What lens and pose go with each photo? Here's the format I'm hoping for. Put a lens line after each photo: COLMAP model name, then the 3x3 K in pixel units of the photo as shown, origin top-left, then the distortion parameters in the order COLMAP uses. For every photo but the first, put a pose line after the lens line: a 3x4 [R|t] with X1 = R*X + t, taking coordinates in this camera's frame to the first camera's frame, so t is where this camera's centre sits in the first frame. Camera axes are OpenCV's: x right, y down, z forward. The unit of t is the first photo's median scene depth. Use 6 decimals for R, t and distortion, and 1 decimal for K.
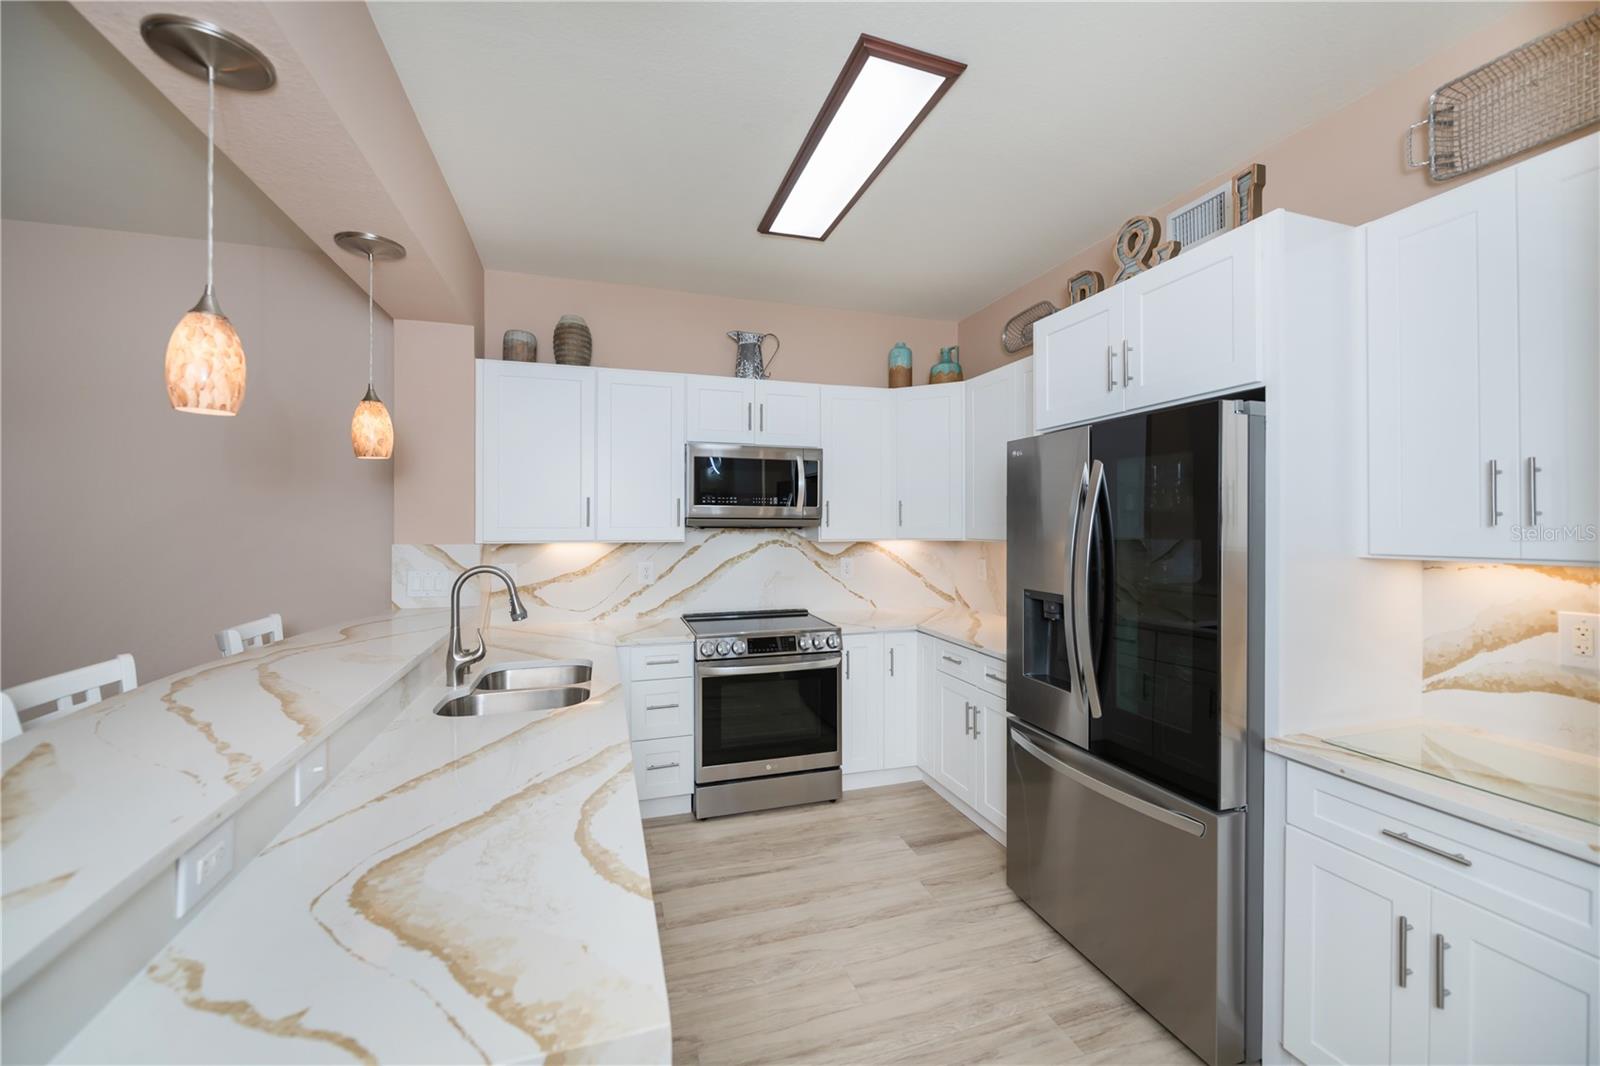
lens RADIAL K [[641.3, 0, 804.4], [0, 641.3, 524.8], [0, 0, 1]] dist [-0.000365, -0.000372]
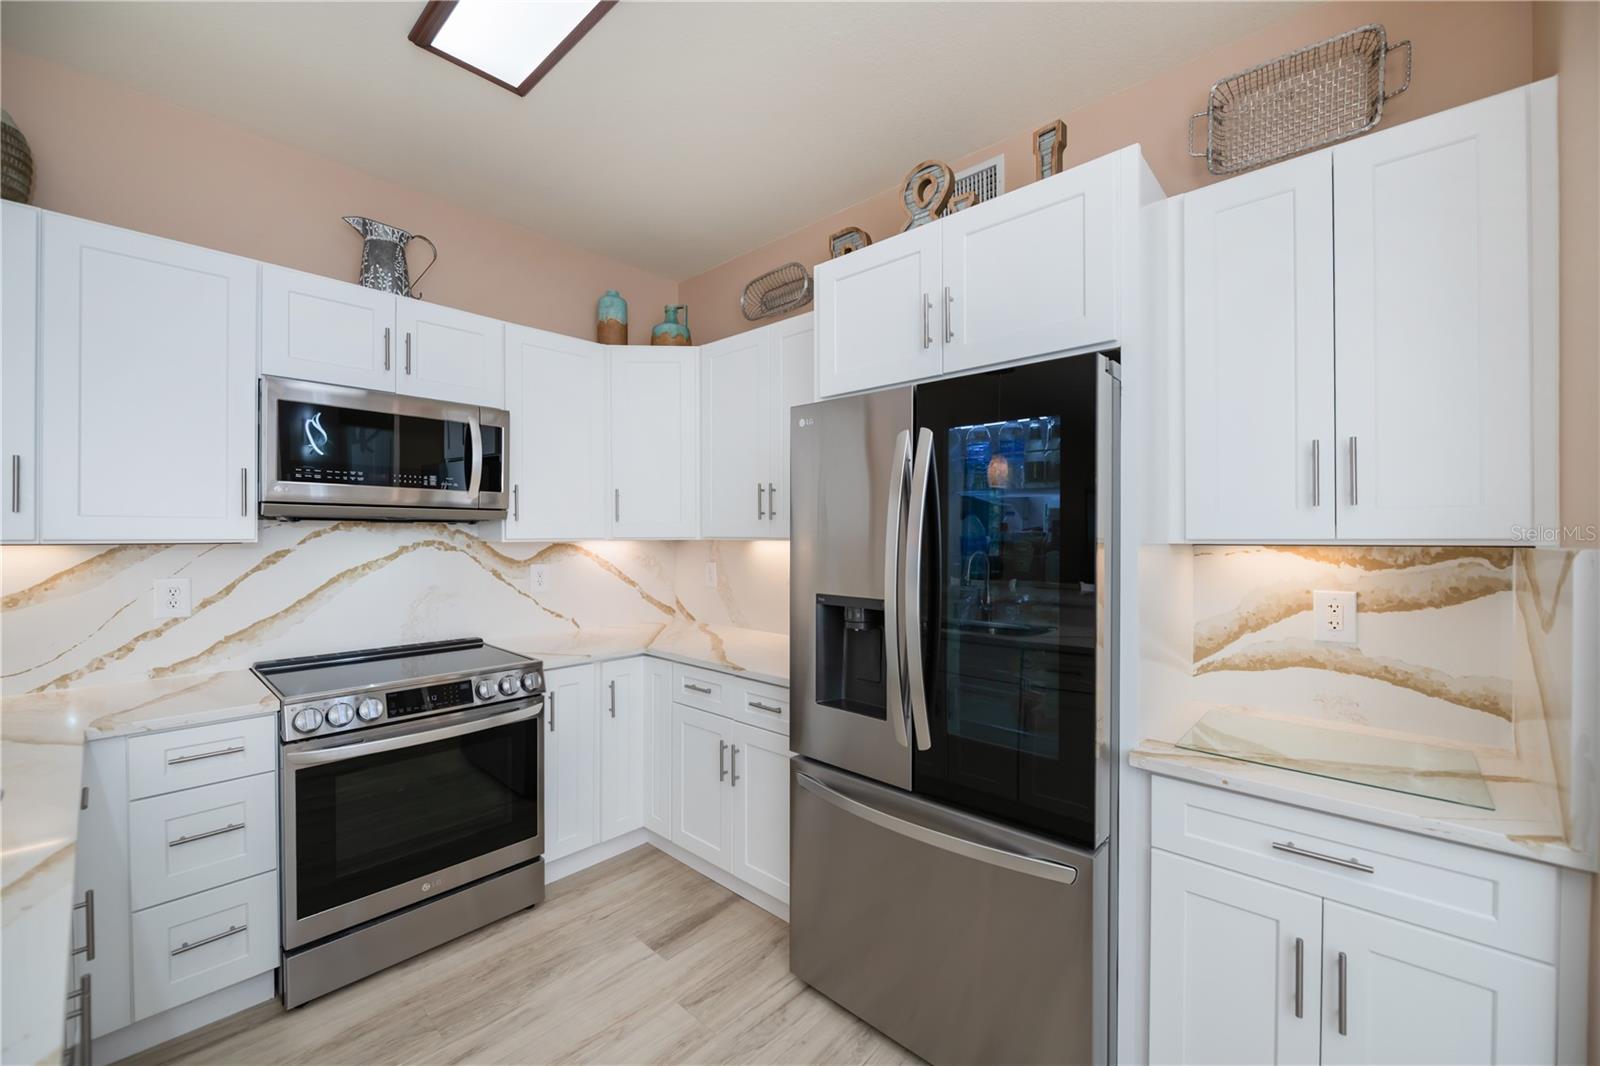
lens RADIAL K [[638.0, 0, 810.9], [0, 638.0, 536.5], [0, 0, 1]] dist [0.001598, -0.003753]
pose [[0.864402, -0.001374, 0.502799, -0.043297], [-0.000413, 0.999994, 0.003442, 0.020428], [-0.502800, -0.003183, 0.864397, 0.248106]]
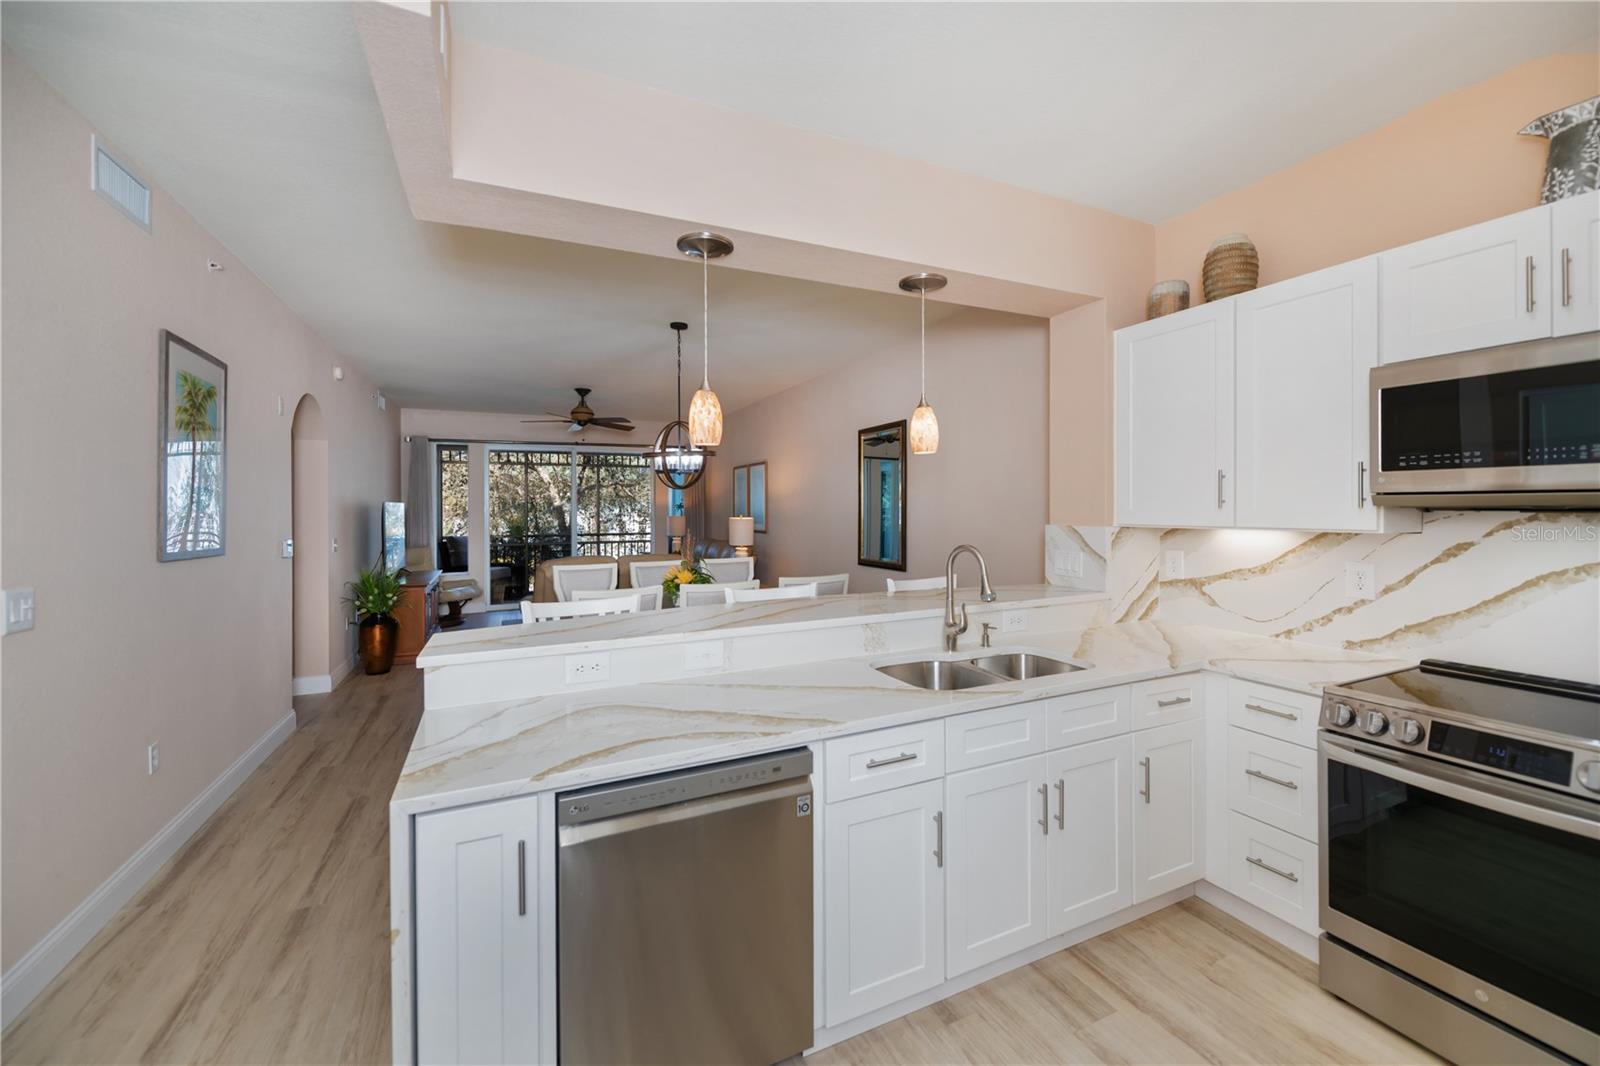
lens RADIAL K [[645.9, 0, 807.5], [0, 645.9, 508.7], [0, 0, 1]] dist [-0.000402, -0.000264]
pose [[0.130915, -0.000632, -0.991393, 0.368224], [0.002034, 0.999998, -0.000369, 0.002869], [0.991391, -0.001969, 0.130917, 0.423909]]
